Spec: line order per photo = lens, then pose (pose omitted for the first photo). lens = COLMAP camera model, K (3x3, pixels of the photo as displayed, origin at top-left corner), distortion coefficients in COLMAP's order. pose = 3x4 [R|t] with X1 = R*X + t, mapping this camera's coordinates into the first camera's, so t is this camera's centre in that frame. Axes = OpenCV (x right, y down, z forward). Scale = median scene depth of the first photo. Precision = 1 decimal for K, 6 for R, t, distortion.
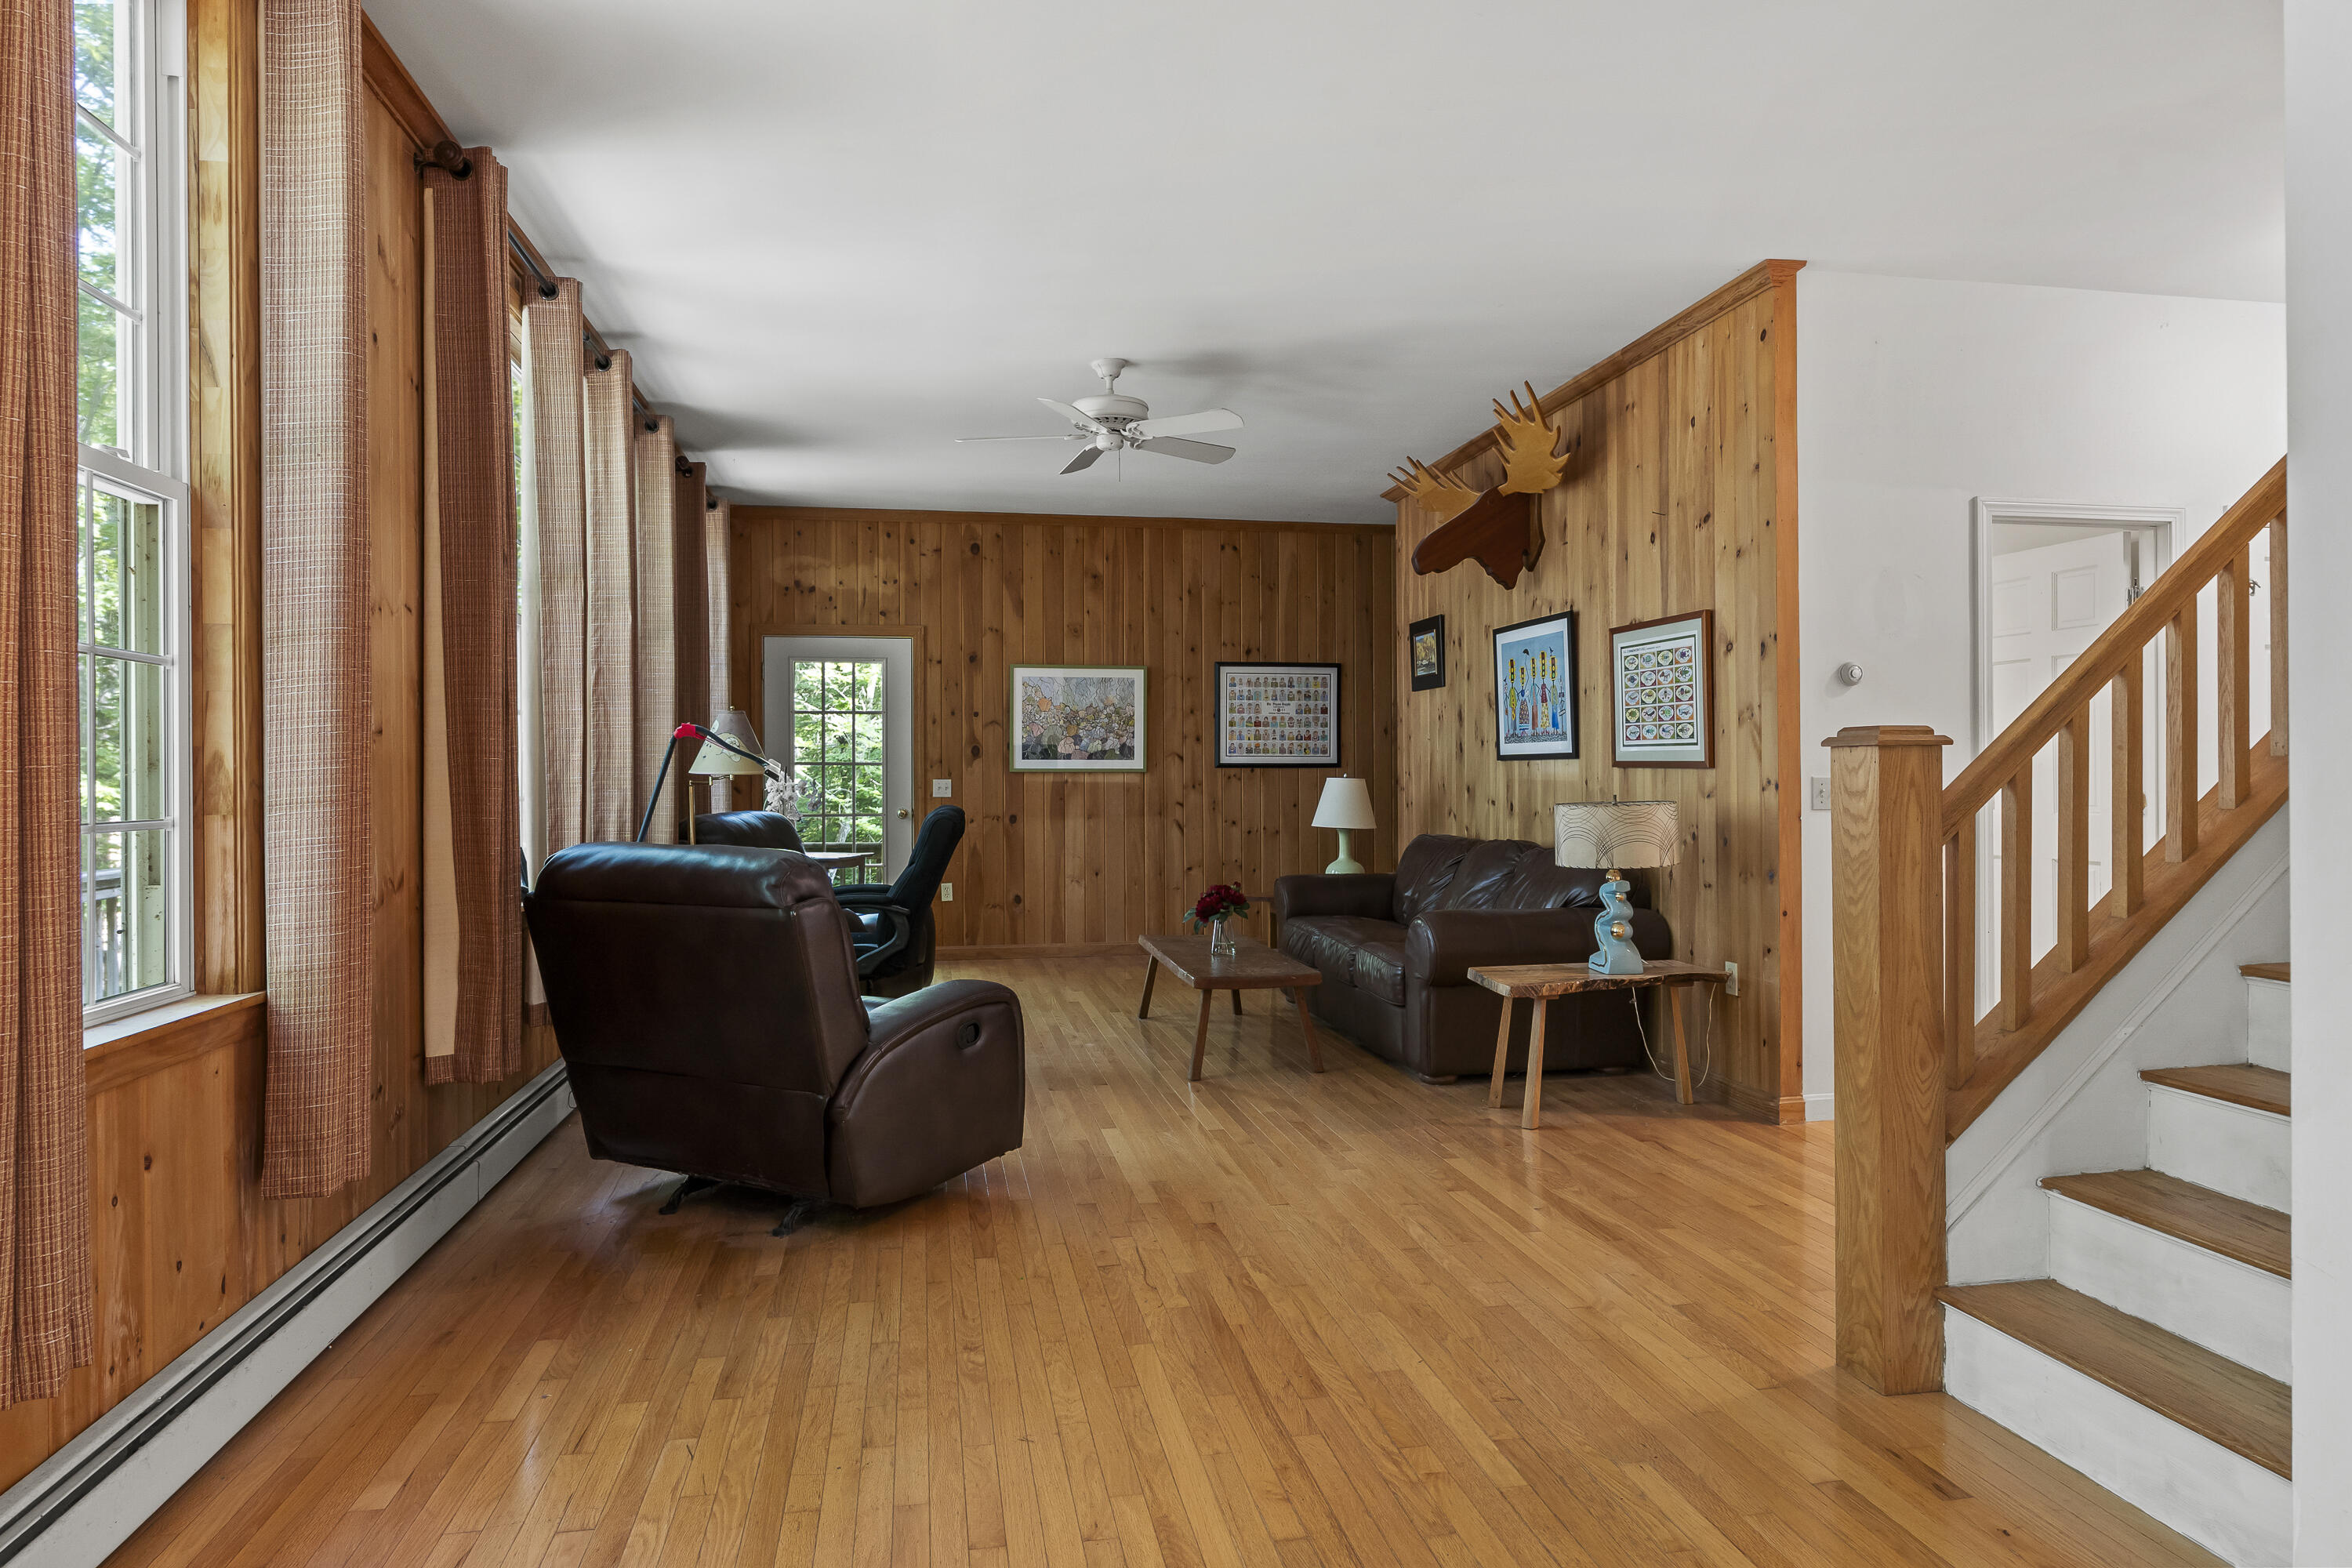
lens RADIAL K [[1424.5, 0, 1176.4], [0, 1424.5, 783.6], [0, 0, 1]] dist [-0.007456, 0.000096]
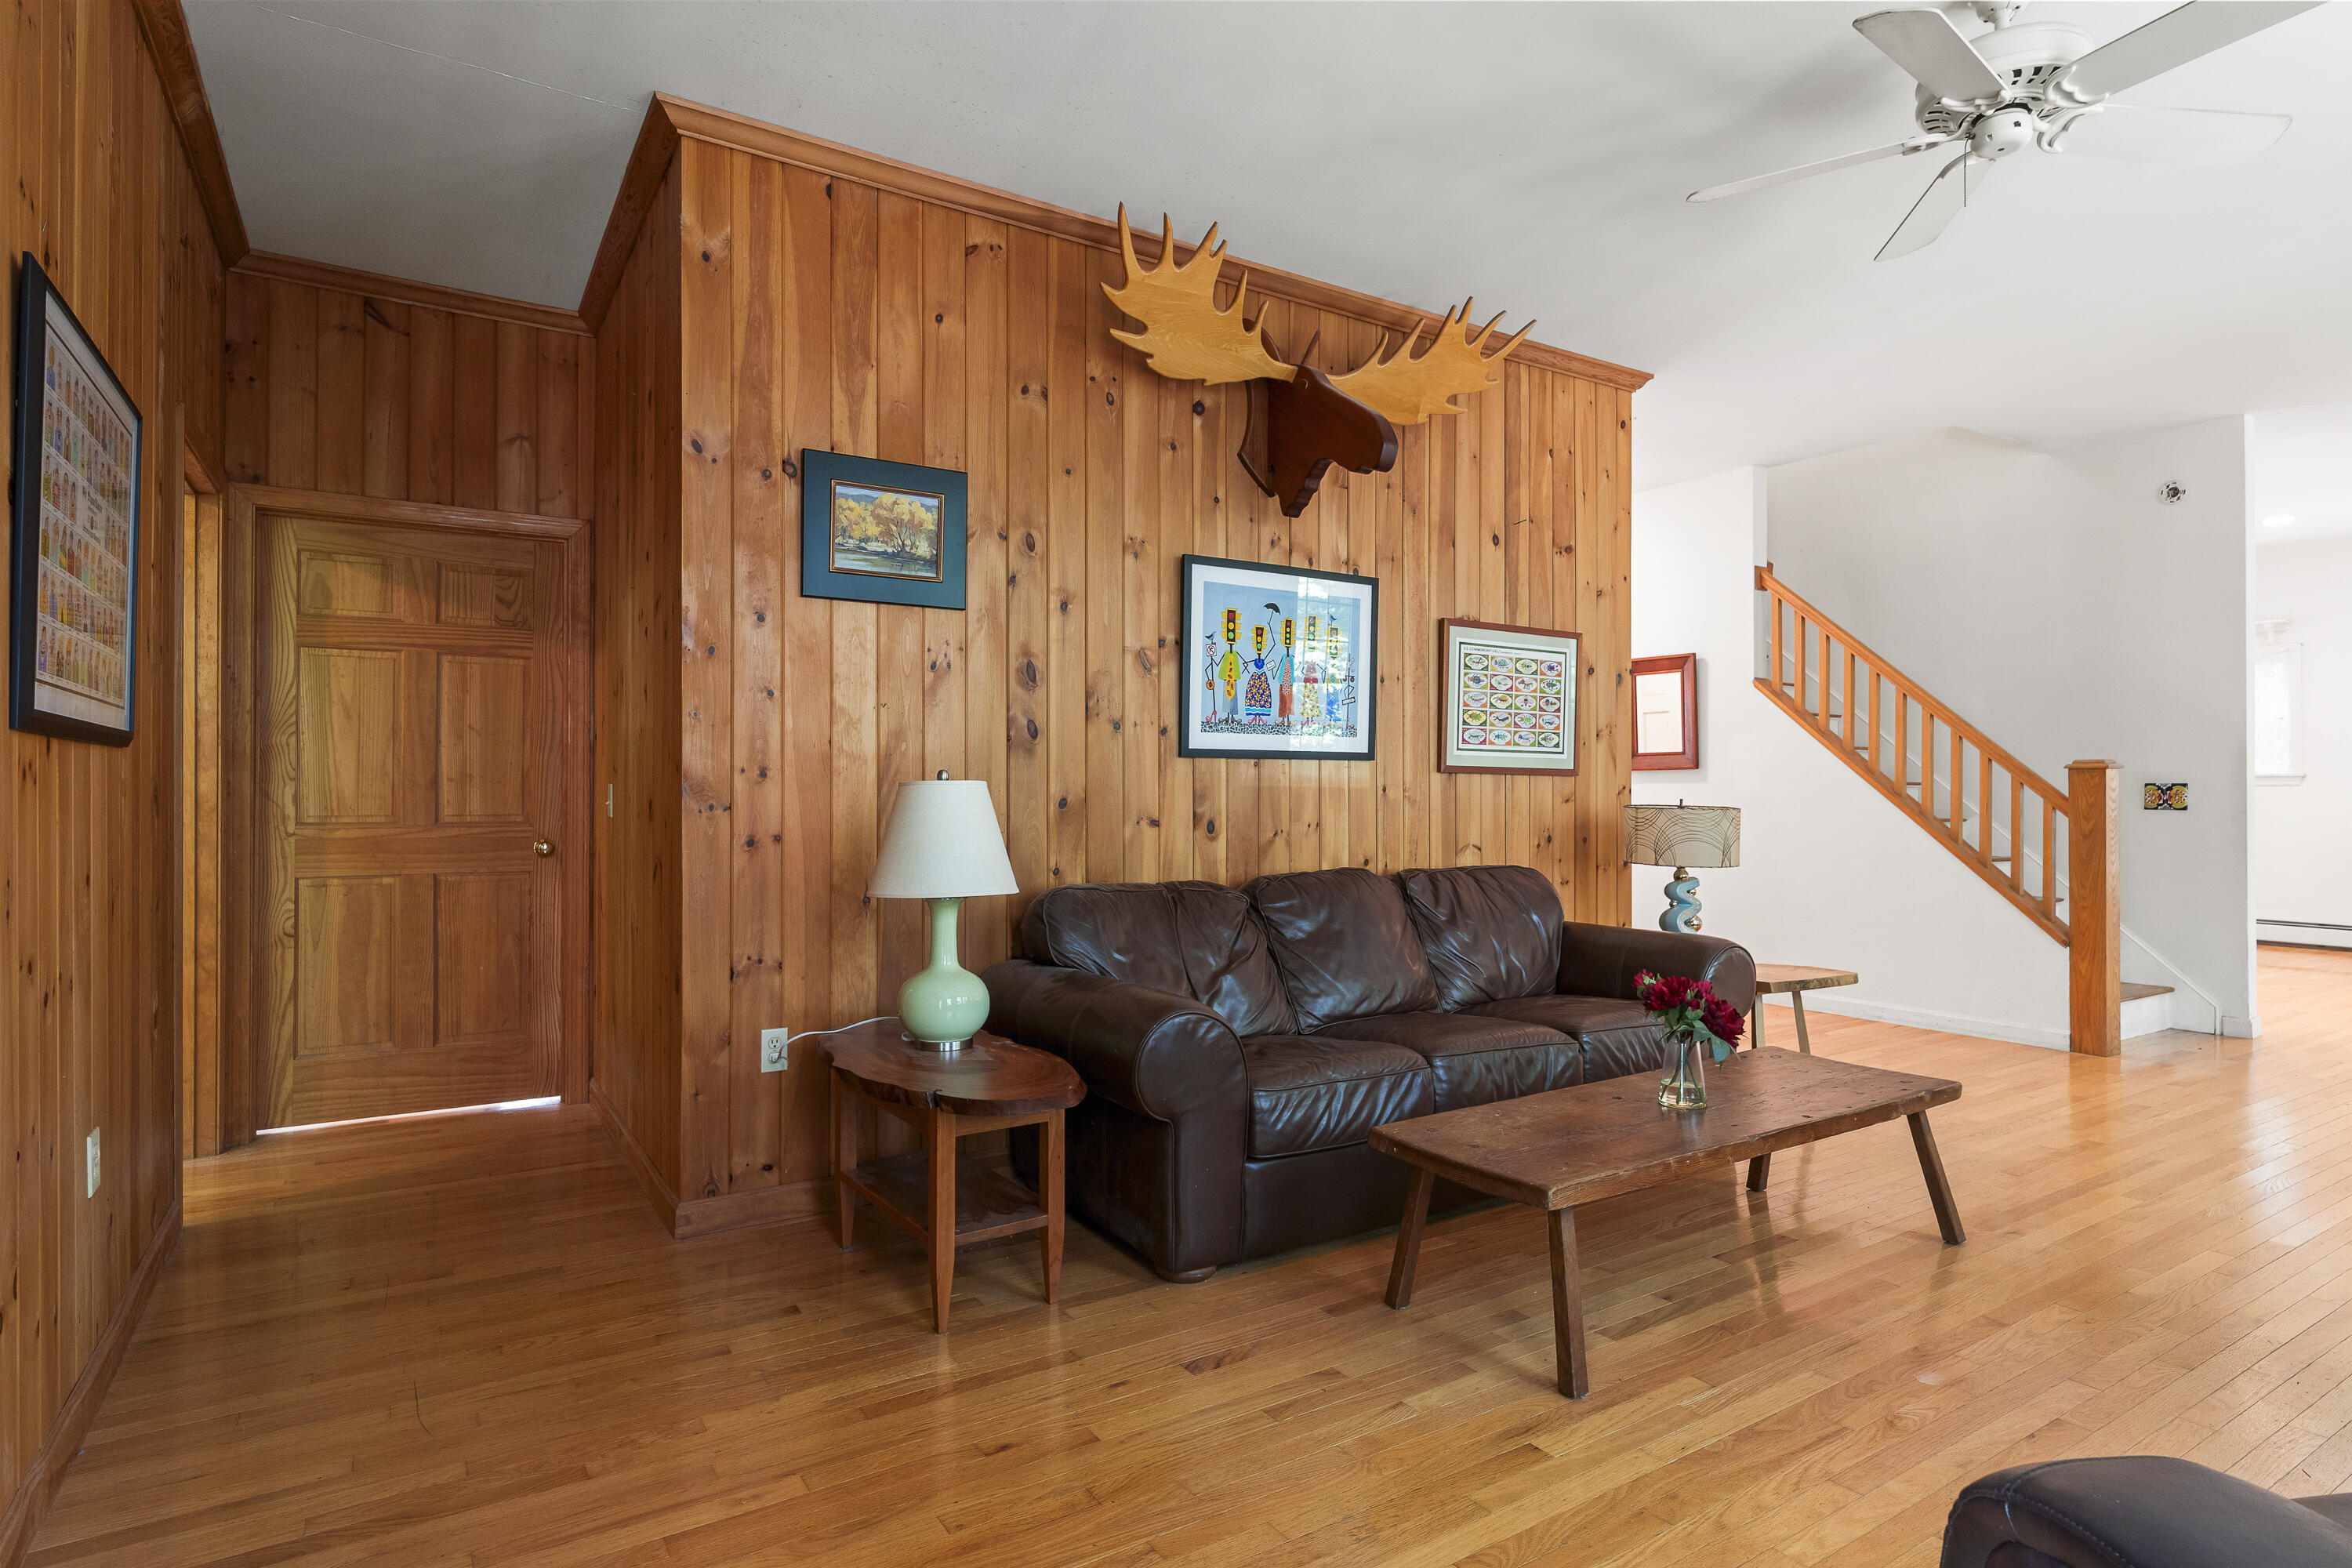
lens RADIAL K [[1248.0, 0, 1177.5], [0, 1248.0, 793.2], [0, 0, 1]] dist [-0.000297, 0.002073]
pose [[-0.403415, 0.002649, 0.915013, -0.221040], [0.008913, 0.999960, 0.001034, -0.000440], [-0.914974, 0.008572, -0.403422, 0.939866]]
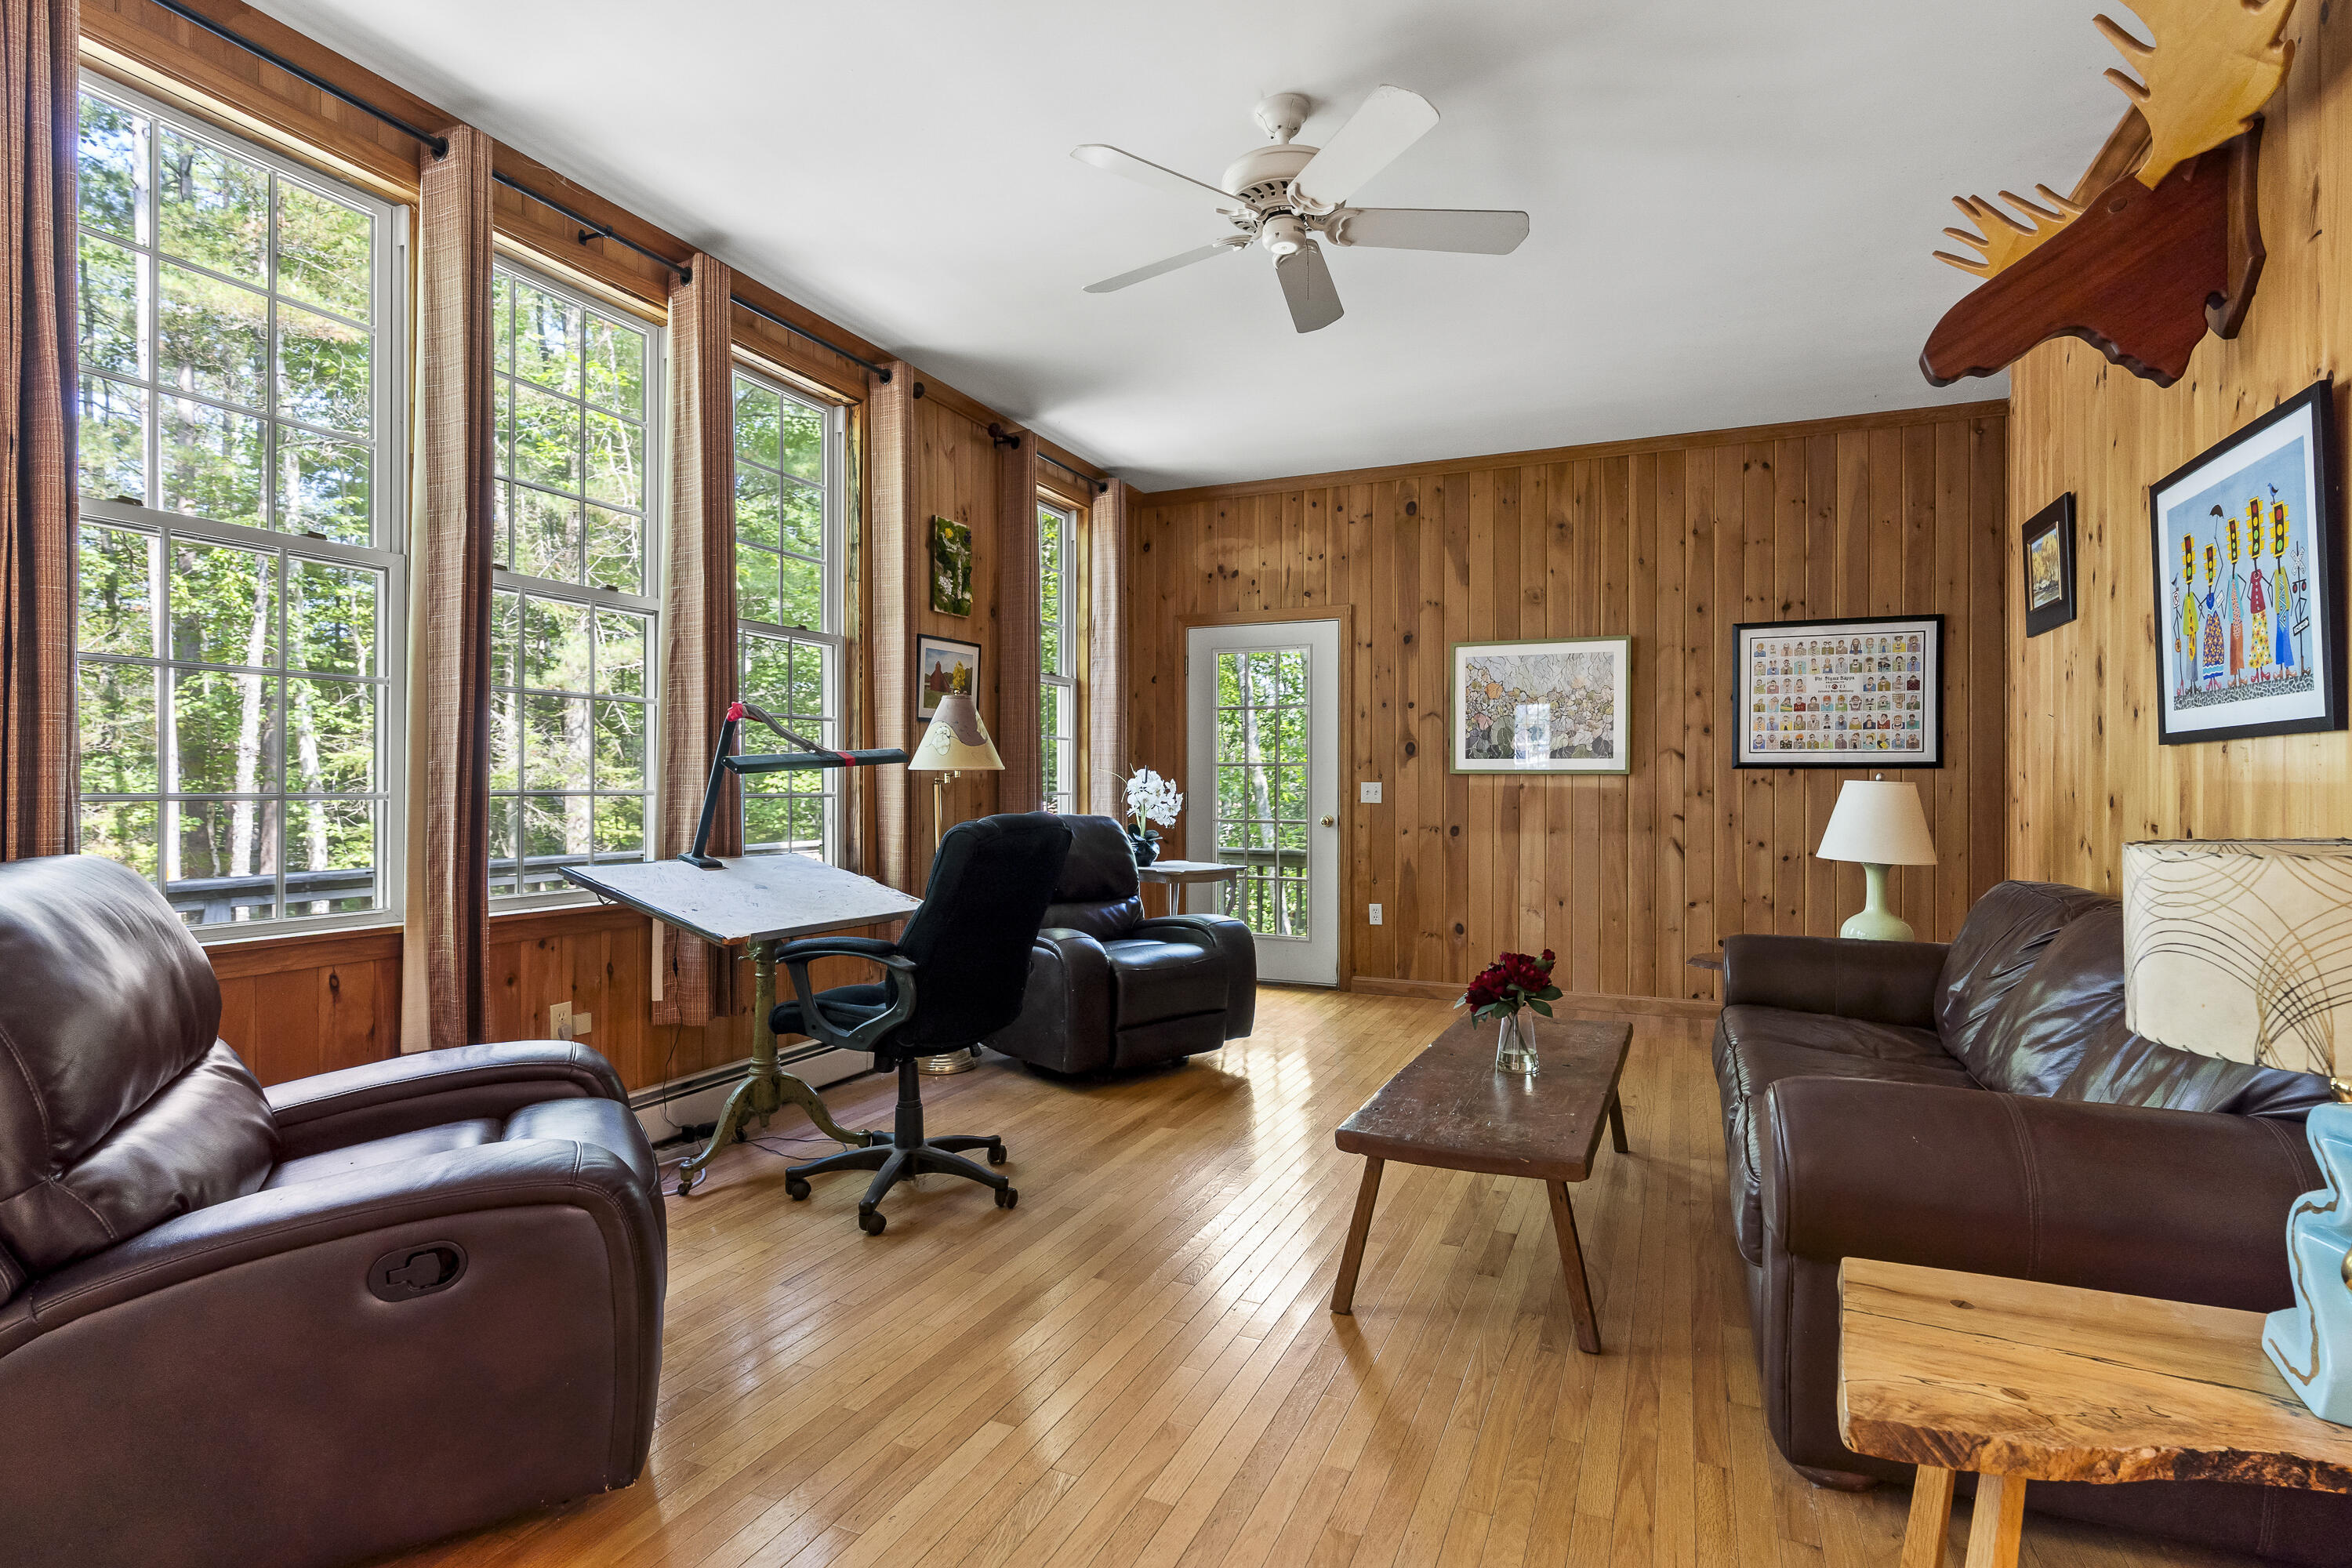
lens RADIAL K [[1160.0, 0, 1161.7], [0, 1160.0, 783.8], [0, 0, 1]] dist [-0.001890, 0.001012]
pose [[0.822192, 0.006538, -0.569173, 0.128794], [-0.010735, 0.999934, -0.004022, 0.002183], [0.569110, 0.009417, 0.822208, 0.353490]]
